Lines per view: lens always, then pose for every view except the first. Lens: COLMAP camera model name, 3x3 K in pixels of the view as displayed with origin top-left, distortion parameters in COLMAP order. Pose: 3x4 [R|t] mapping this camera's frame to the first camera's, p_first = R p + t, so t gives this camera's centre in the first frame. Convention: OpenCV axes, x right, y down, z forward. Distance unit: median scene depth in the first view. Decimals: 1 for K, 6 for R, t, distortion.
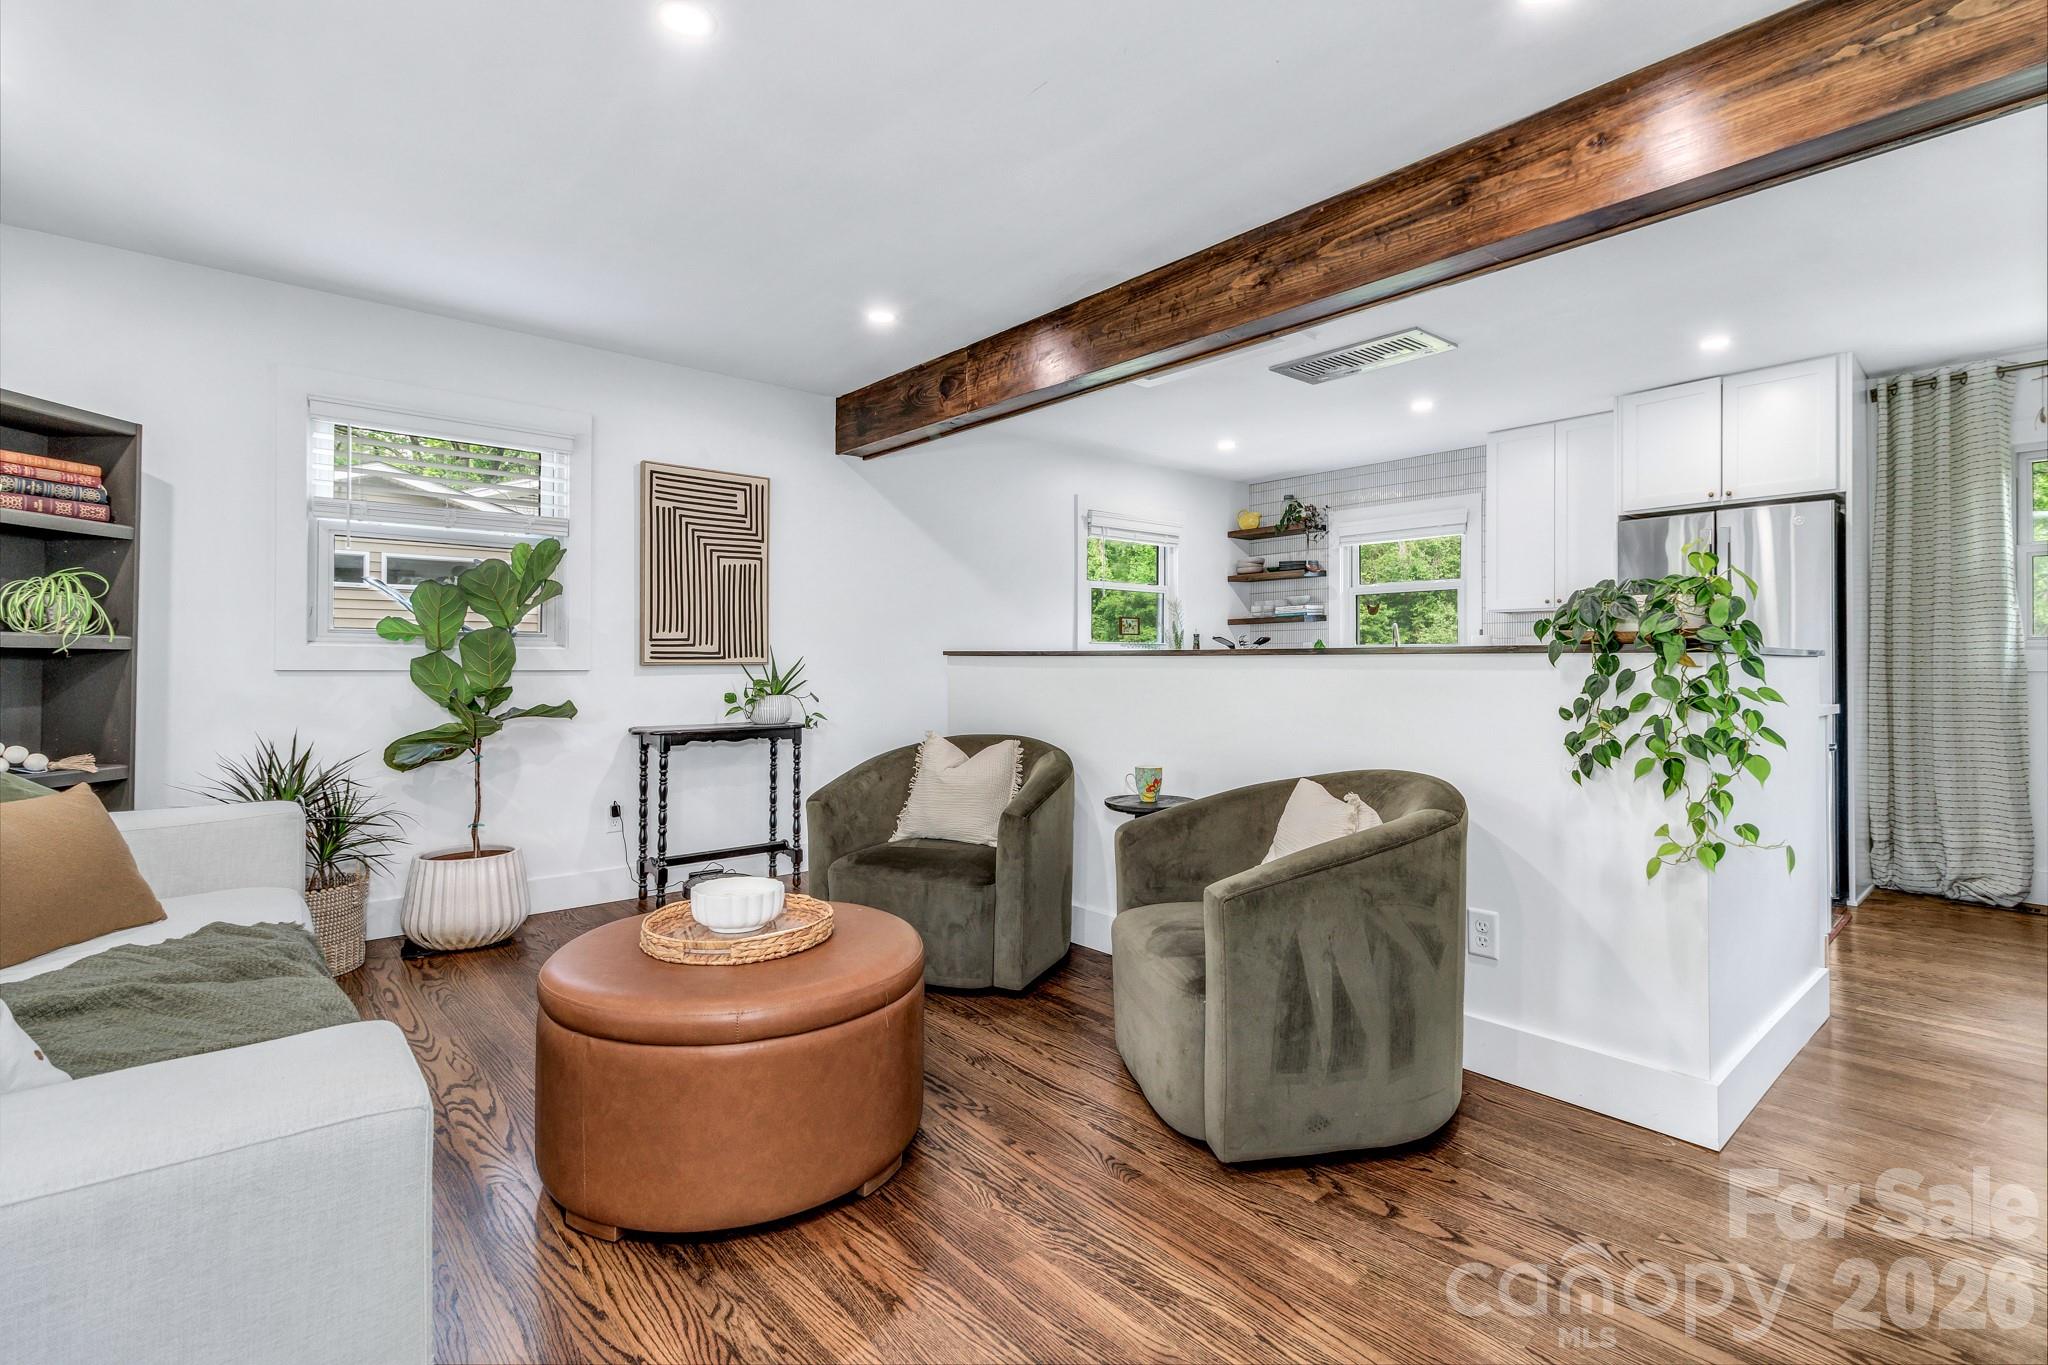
lens RADIAL K [[940.9, 0, 1029.9], [0, 940.9, 658.8], [0, 0, 1]] dist [0.000462, 0.000413]
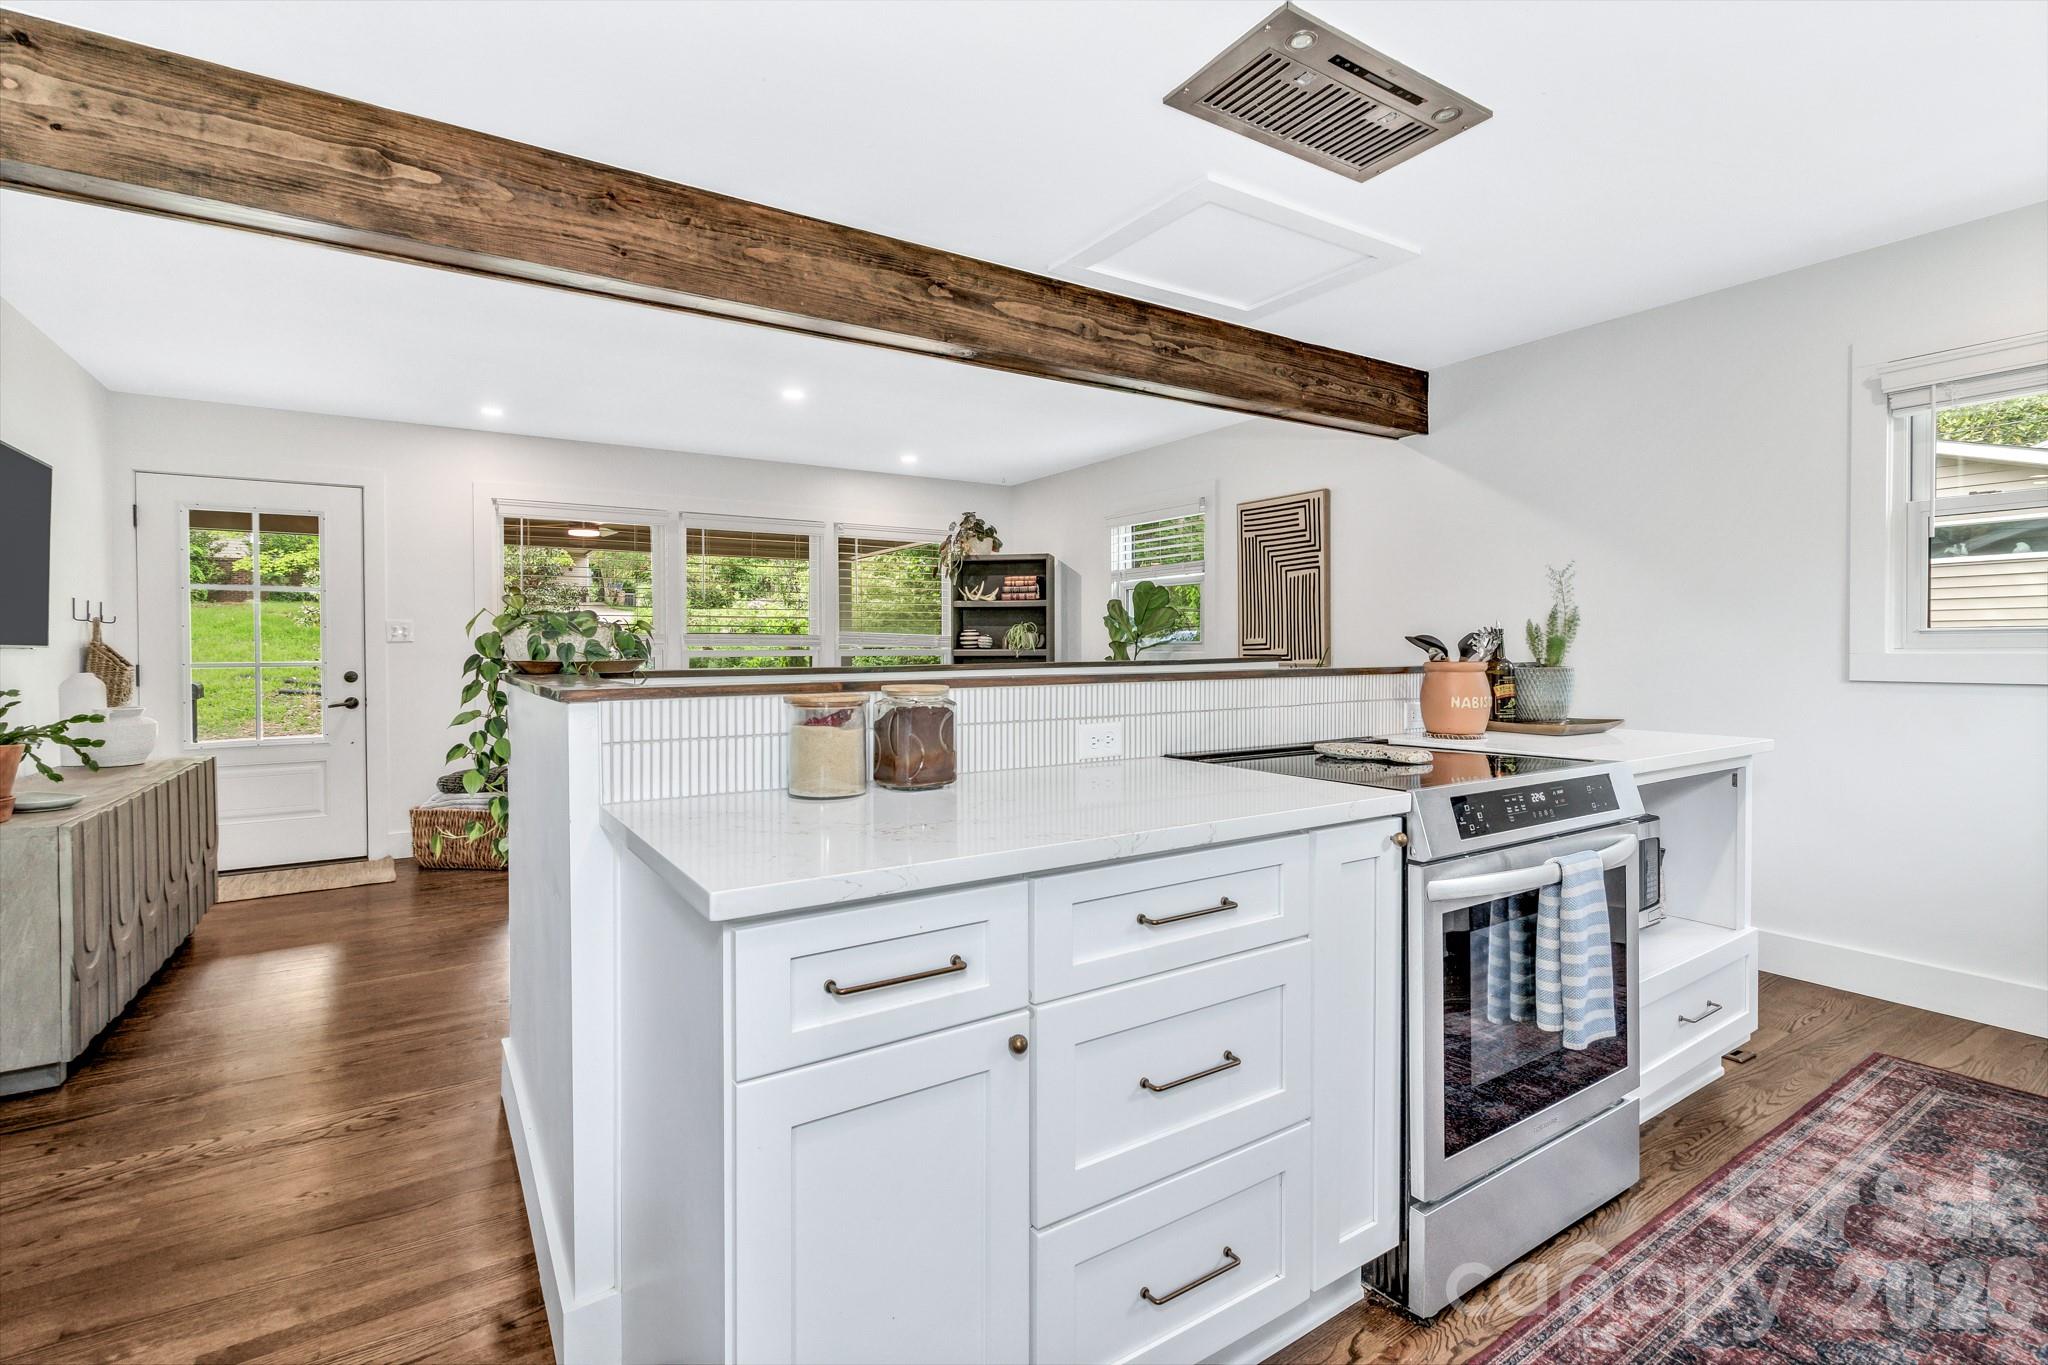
lens RADIAL K [[940.9, 0, 1029.9], [0, 940.9, 658.8], [0, 0, 1]] dist [0.000462, 0.000413]
pose [[-0.131982, 0.011273, -0.991188, 0.868729], [0.010296, 0.999897, 0.010001, -0.016922], [0.991199, -0.008885, -0.132084, 0.867717]]
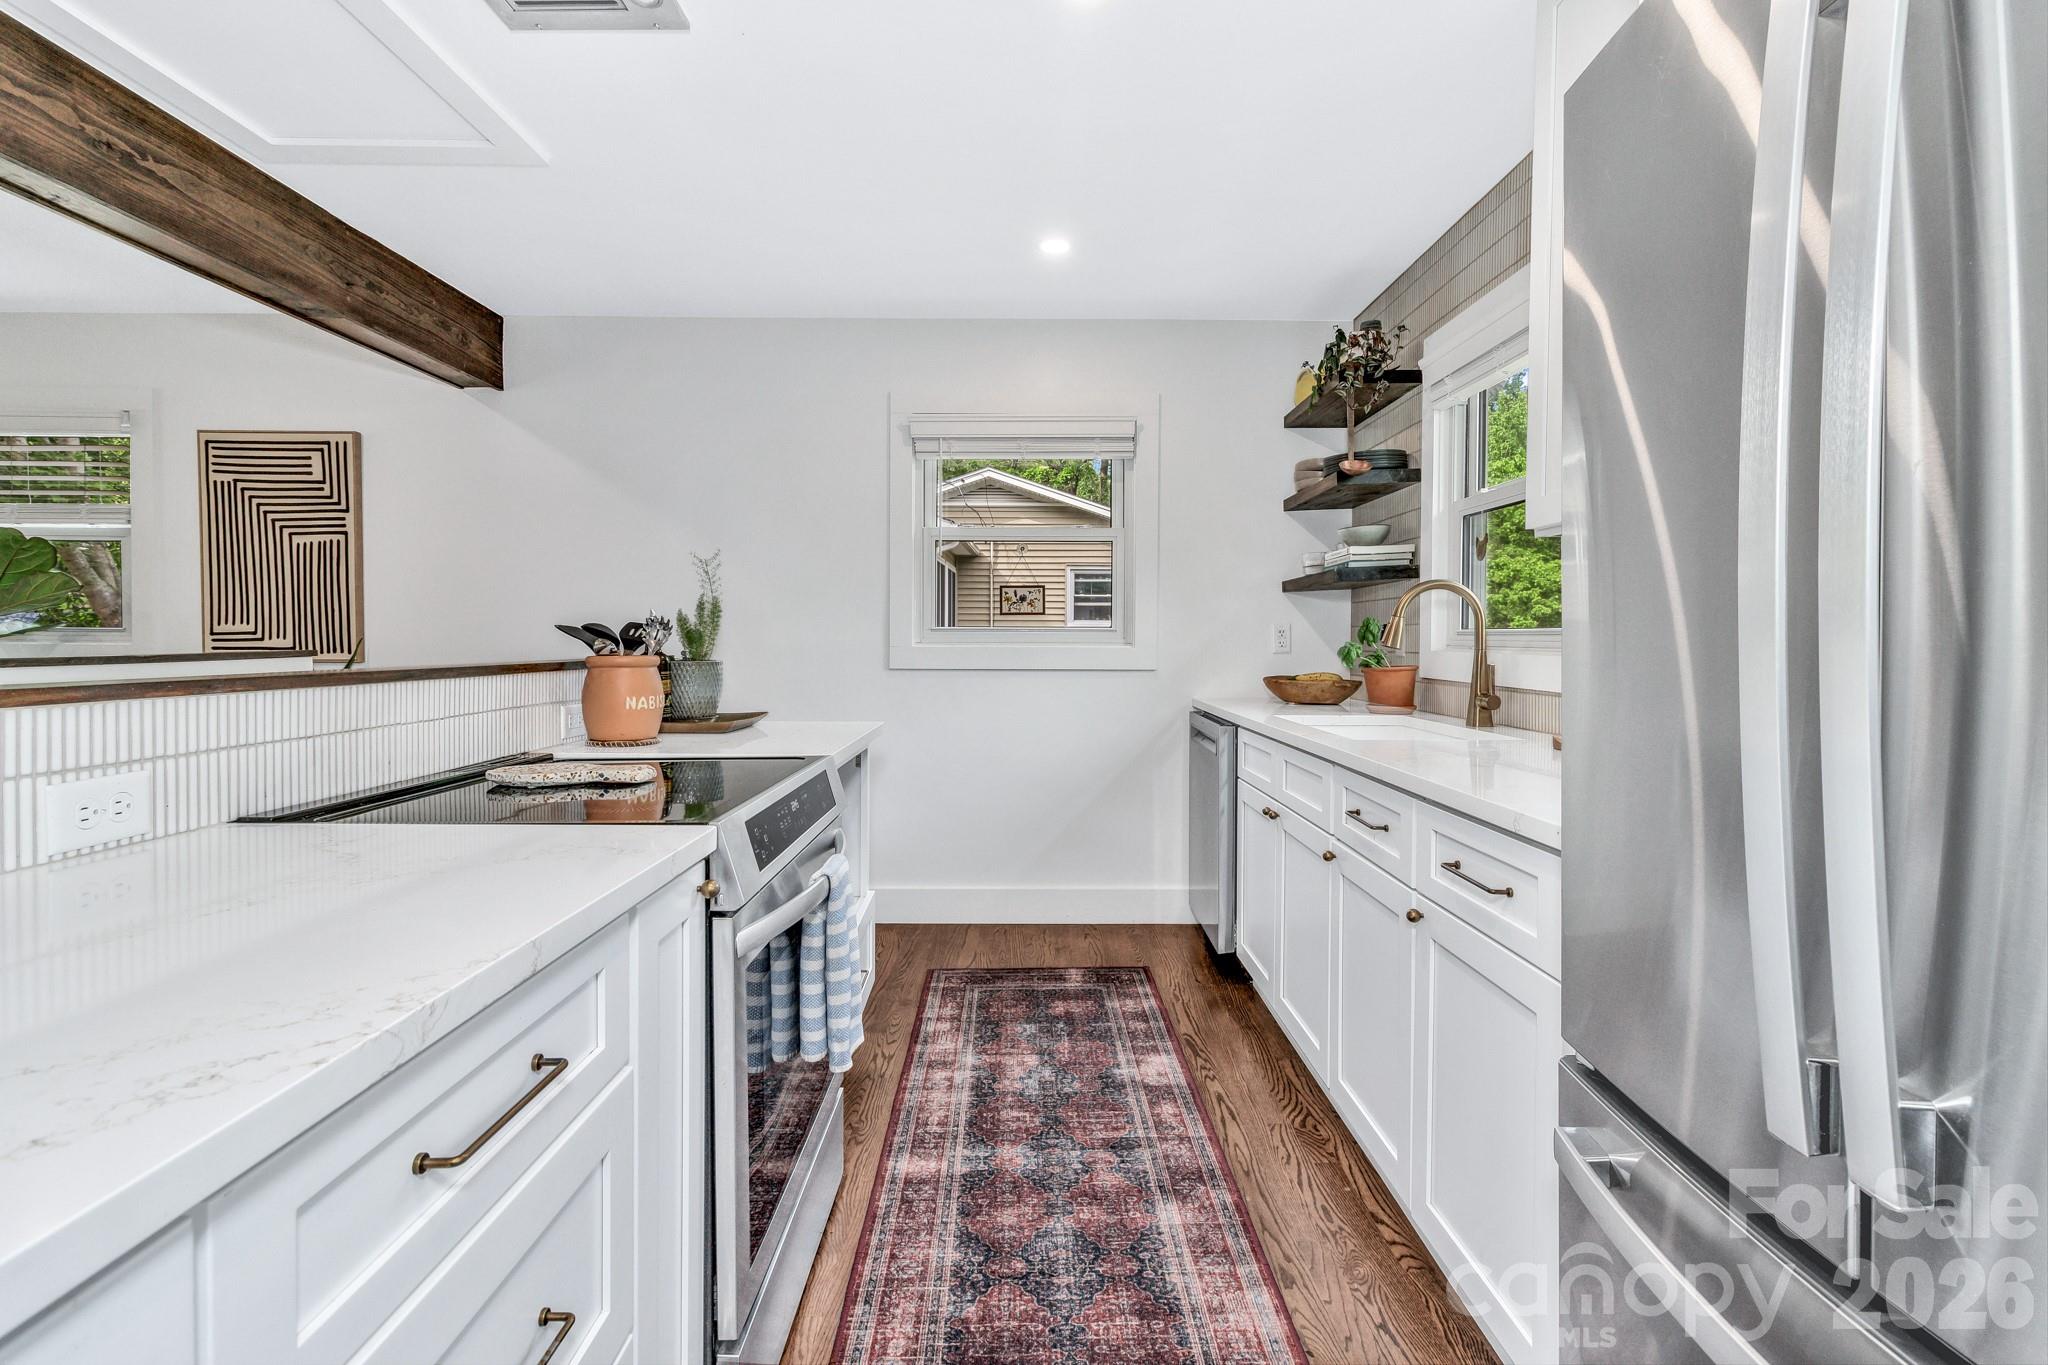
lens RADIAL K [[940.9, 0, 1029.9], [0, 940.9, 658.8], [0, 0, 1]] dist [0.000462, 0.000413]
pose [[0.761226, 0.014361, -0.648328, 0.739623], [0.000541, 0.999740, 0.022780, -0.016039], [0.648487, -0.017692, 0.761020, 0.811105]]
